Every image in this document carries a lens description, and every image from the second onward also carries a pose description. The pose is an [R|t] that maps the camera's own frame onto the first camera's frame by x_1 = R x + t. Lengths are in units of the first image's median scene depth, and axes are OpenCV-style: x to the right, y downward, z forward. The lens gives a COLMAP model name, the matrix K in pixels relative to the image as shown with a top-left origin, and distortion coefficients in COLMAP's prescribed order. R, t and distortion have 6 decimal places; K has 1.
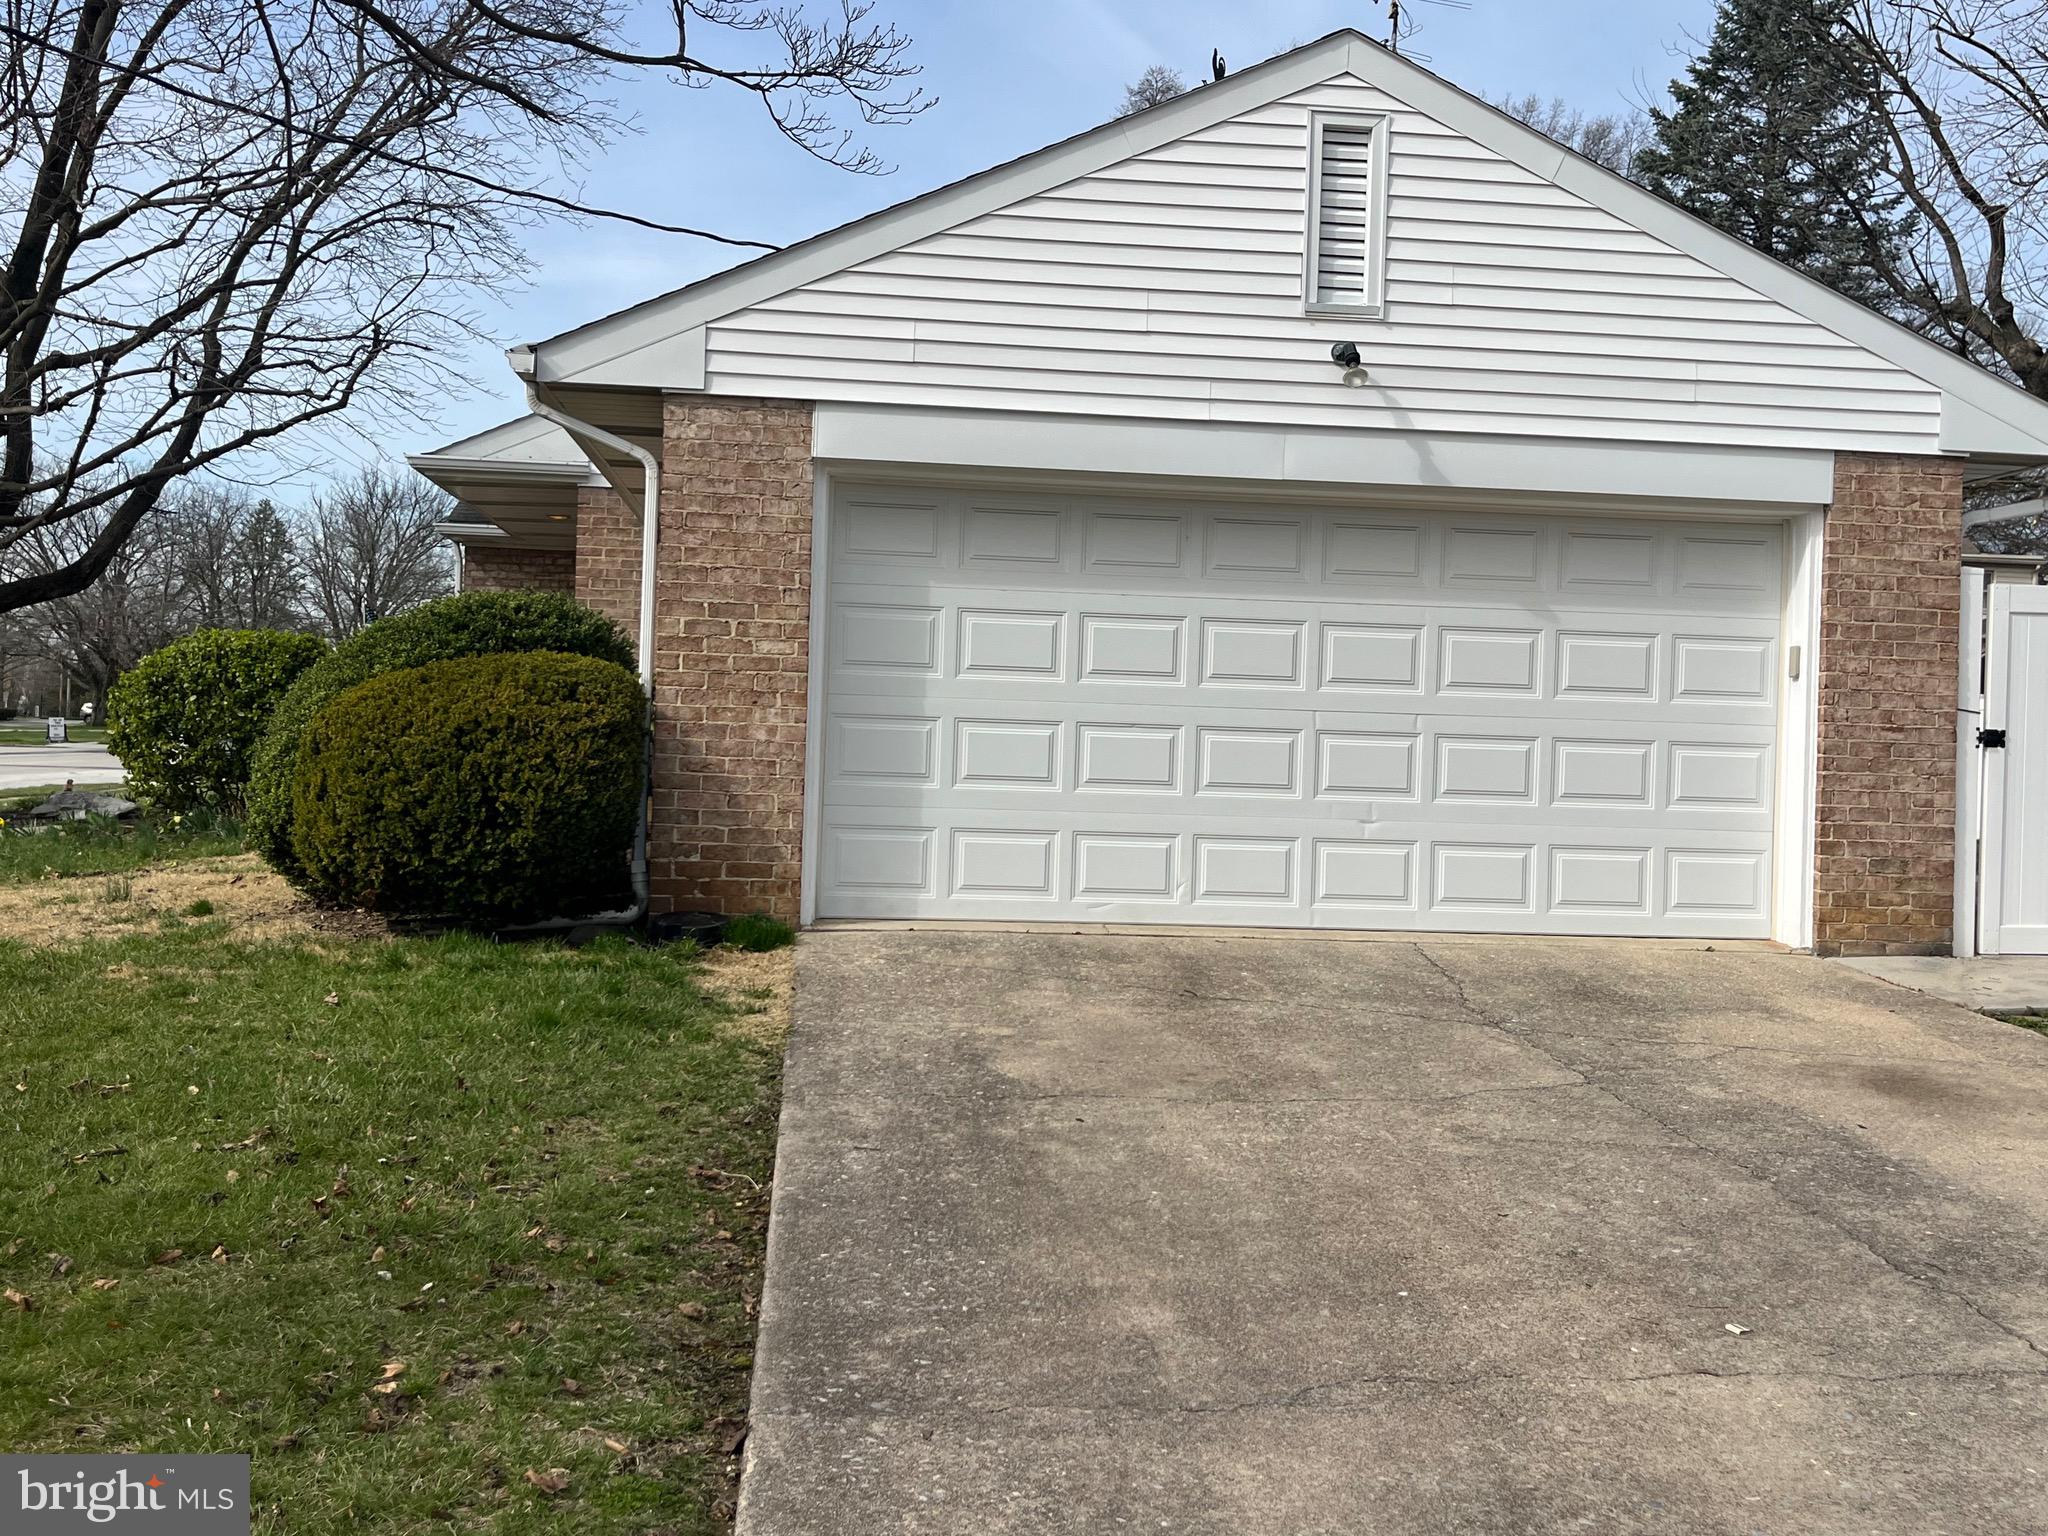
lens RADIAL K [[2040.5, 0, 1024.0], [0, 2040.5, 768.0], [0, 0, 1]] dist [0.172467, -0.648232]
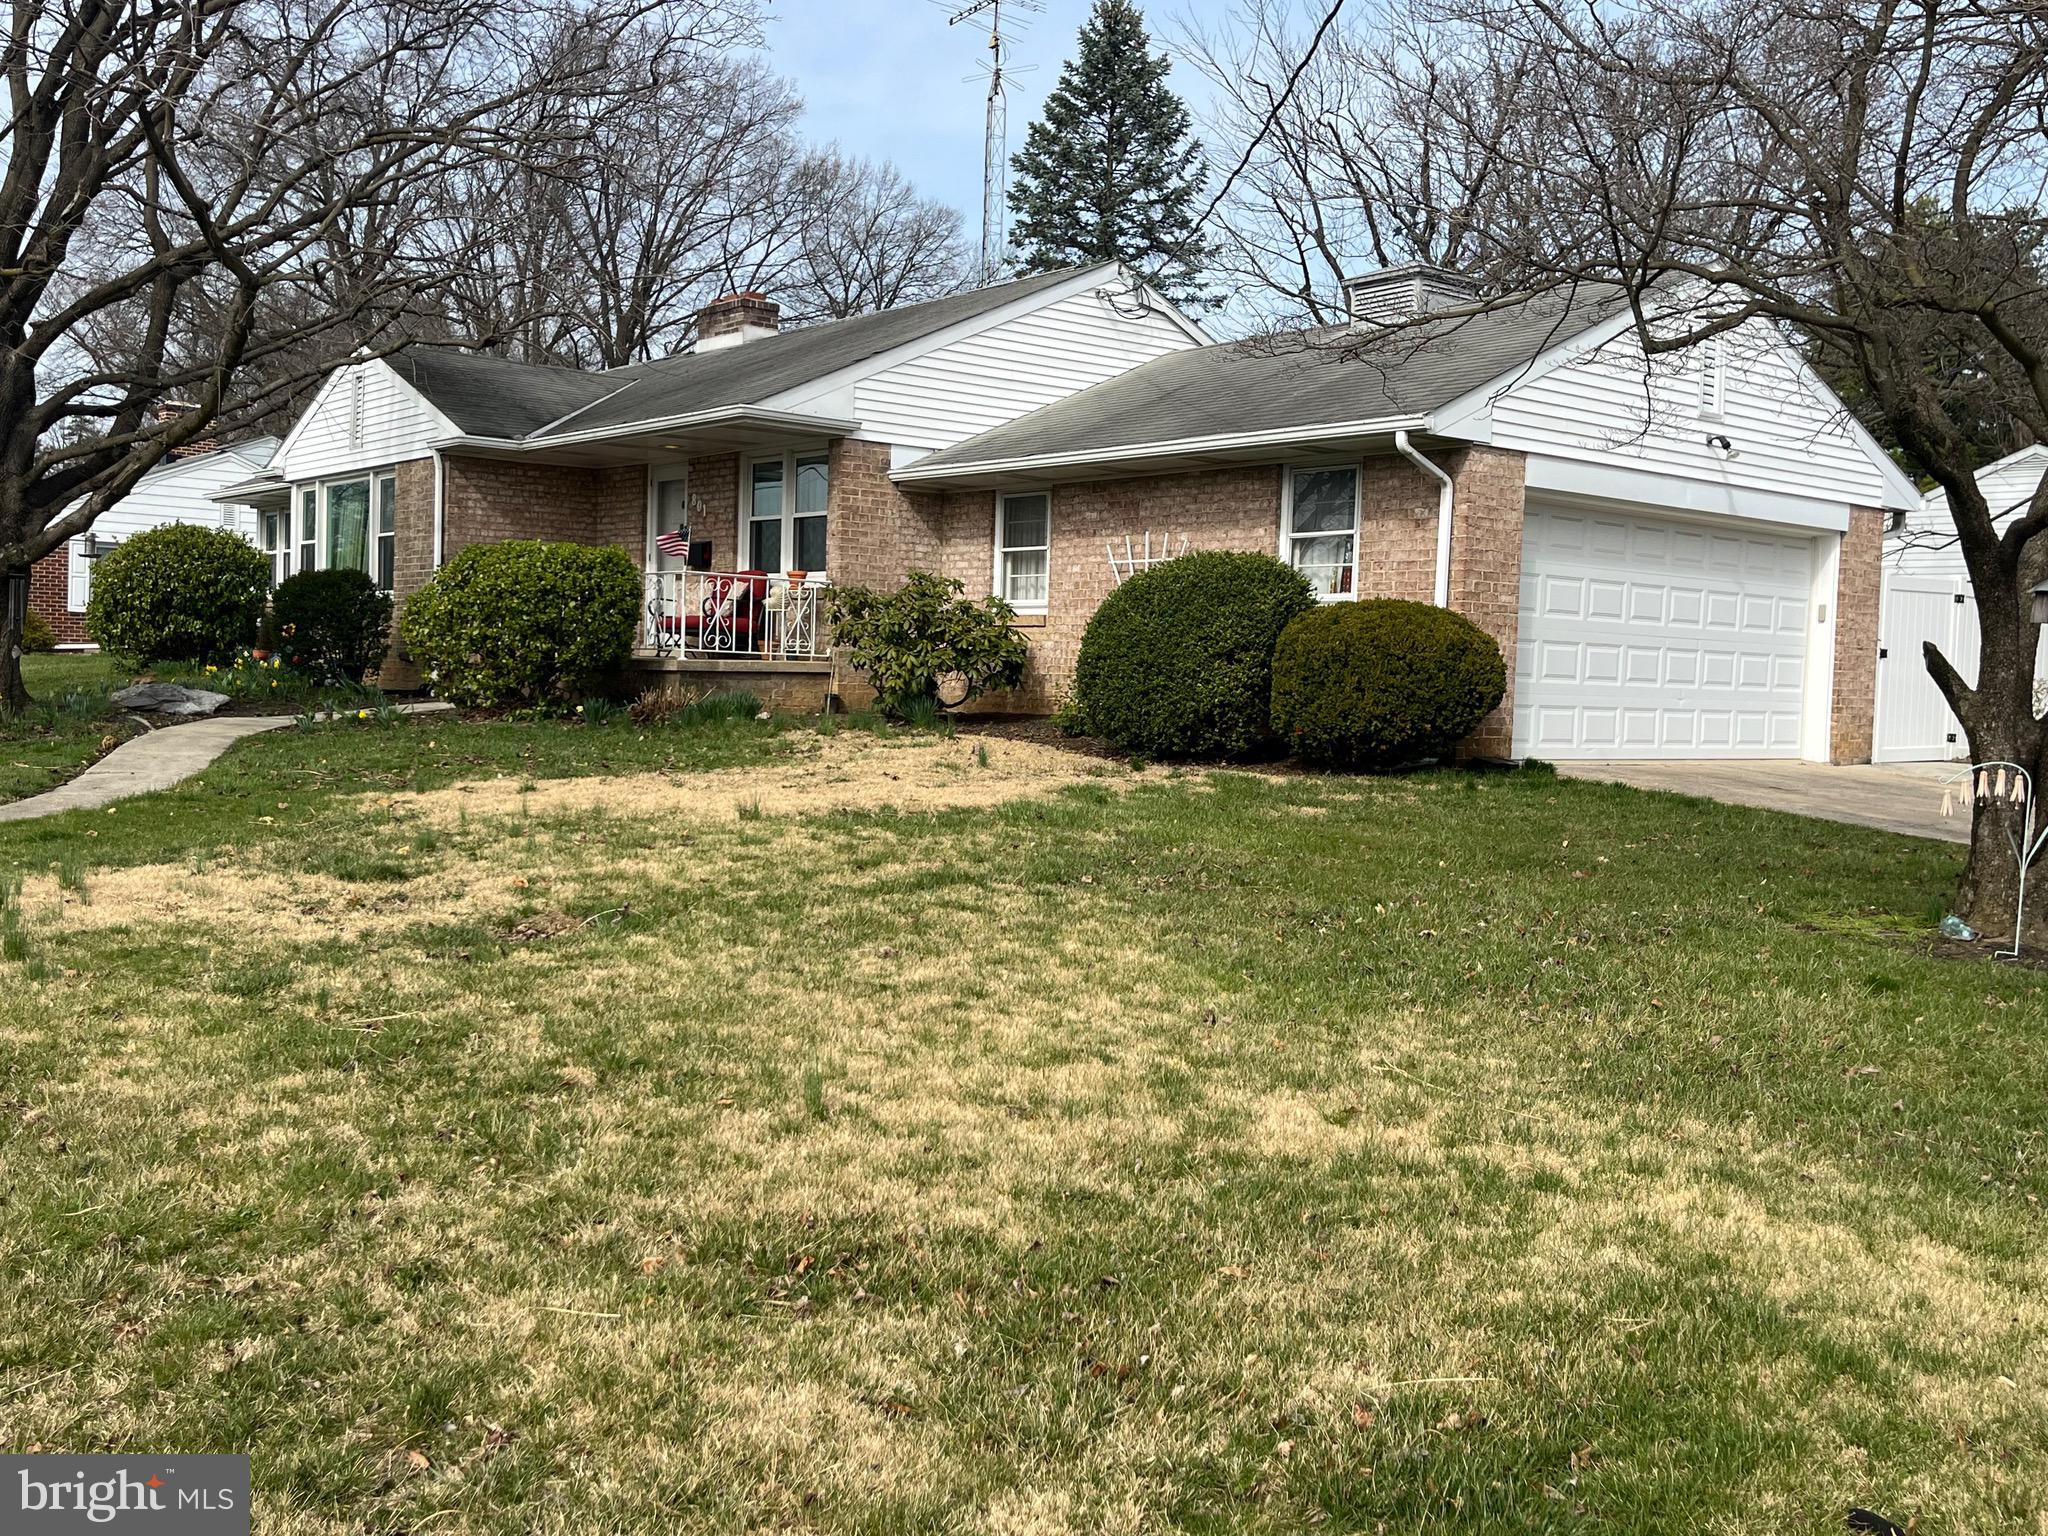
lens RADIAL K [[2040.5, 0, 1024.0], [0, 2040.5, 768.0], [0, 0, 1]] dist [0.172467, -0.648232]
pose [[0.821125, -0.030006, 0.569960, -1.339915], [-0.004918, 0.998208, 0.059636, -0.018565], [-0.570728, -0.051772, 0.819506, -0.150624]]
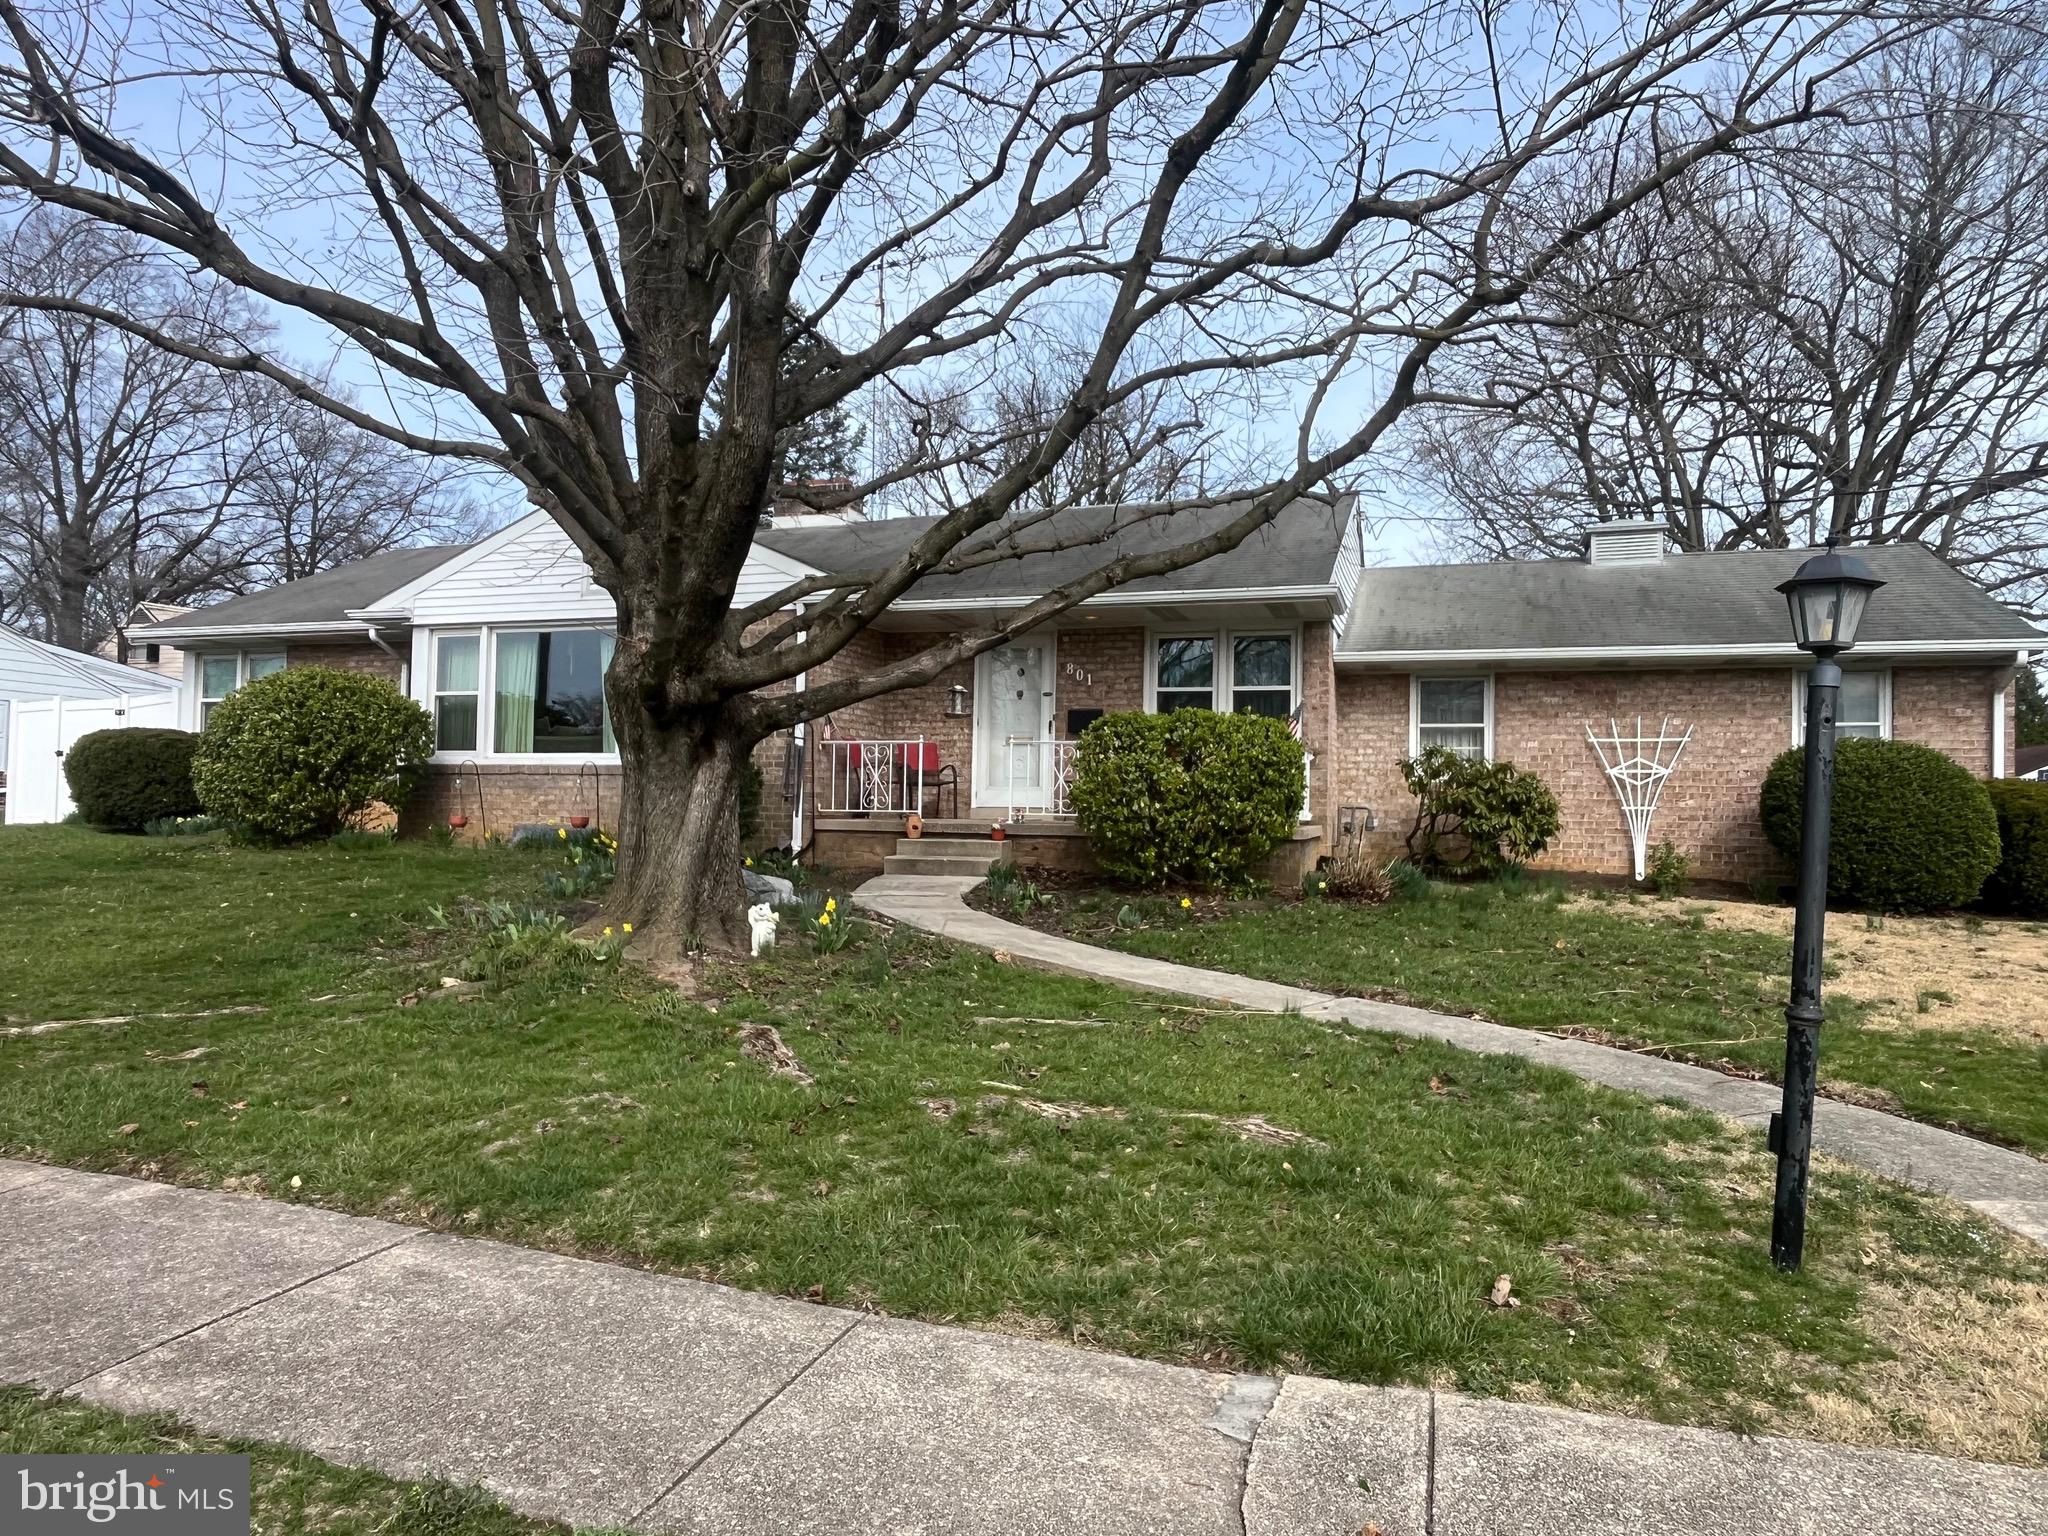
lens RADIAL K [[1349.6, 0, 1024.0], [0, 1349.6, 768.0], [0, 0, 1]] dist [-0.002027, -0.000528]
pose [[0.376558, 0.008626, 0.926353, -1.787708], [-0.006255, 0.999958, -0.006768, -0.051284], [-0.926372, -0.003246, 0.376596, 1.359648]]
